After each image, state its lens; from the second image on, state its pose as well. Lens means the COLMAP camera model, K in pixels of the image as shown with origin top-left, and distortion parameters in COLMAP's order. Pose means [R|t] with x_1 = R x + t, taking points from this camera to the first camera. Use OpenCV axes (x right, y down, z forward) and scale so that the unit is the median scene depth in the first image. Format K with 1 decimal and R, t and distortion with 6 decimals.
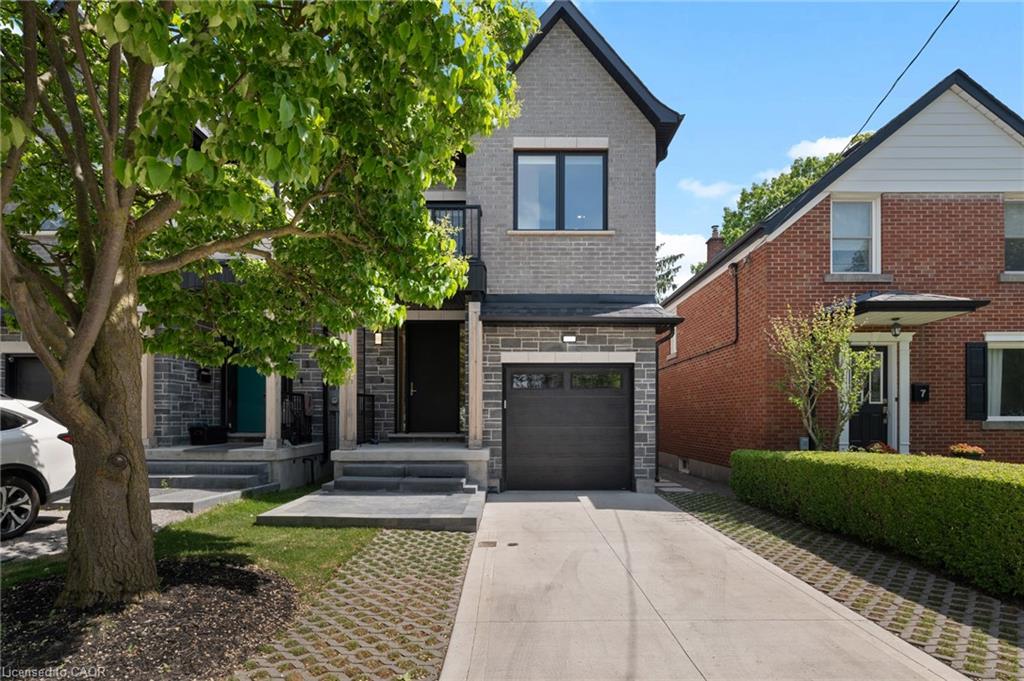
lens RADIAL K [[475.1, 0, 512.0], [0, 475.1, 340.5], [0, 0, 1]] dist [0.000147, -0.000268]
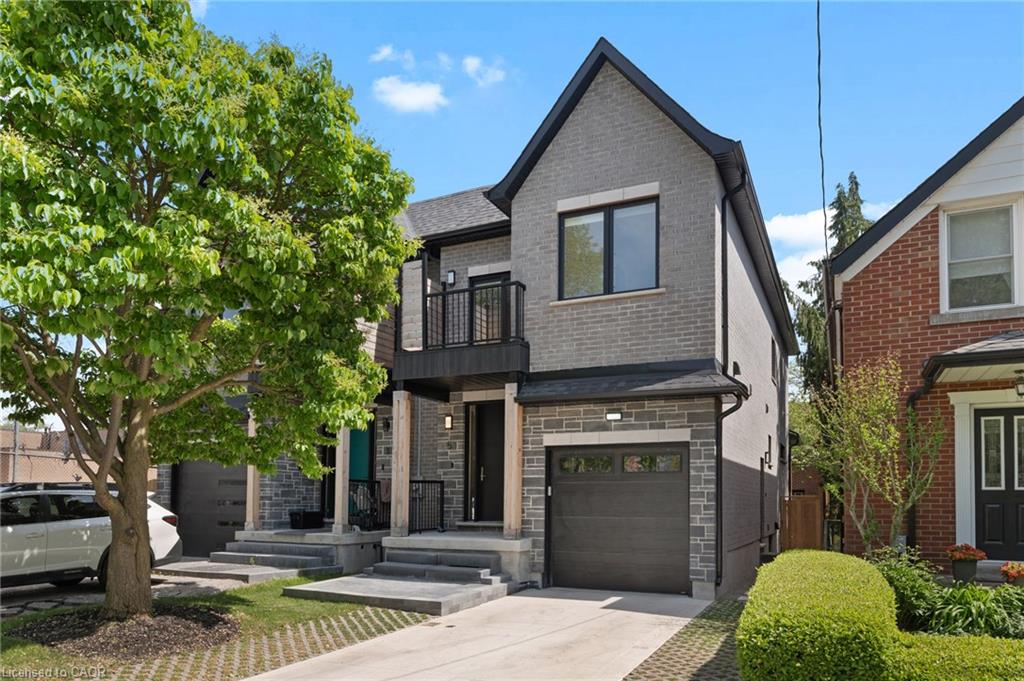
lens RADIAL K [[631.8, 0, 512.0], [0, 631.8, 340.5], [0, 0, 1]] dist [0.000261, -0.001043]
pose [[0.913643, -0.095945, -0.395034, 0.429488], [0.059932, 0.992921, -0.102548, -0.034954], [0.402076, 0.070018, 0.912925, -0.172525]]
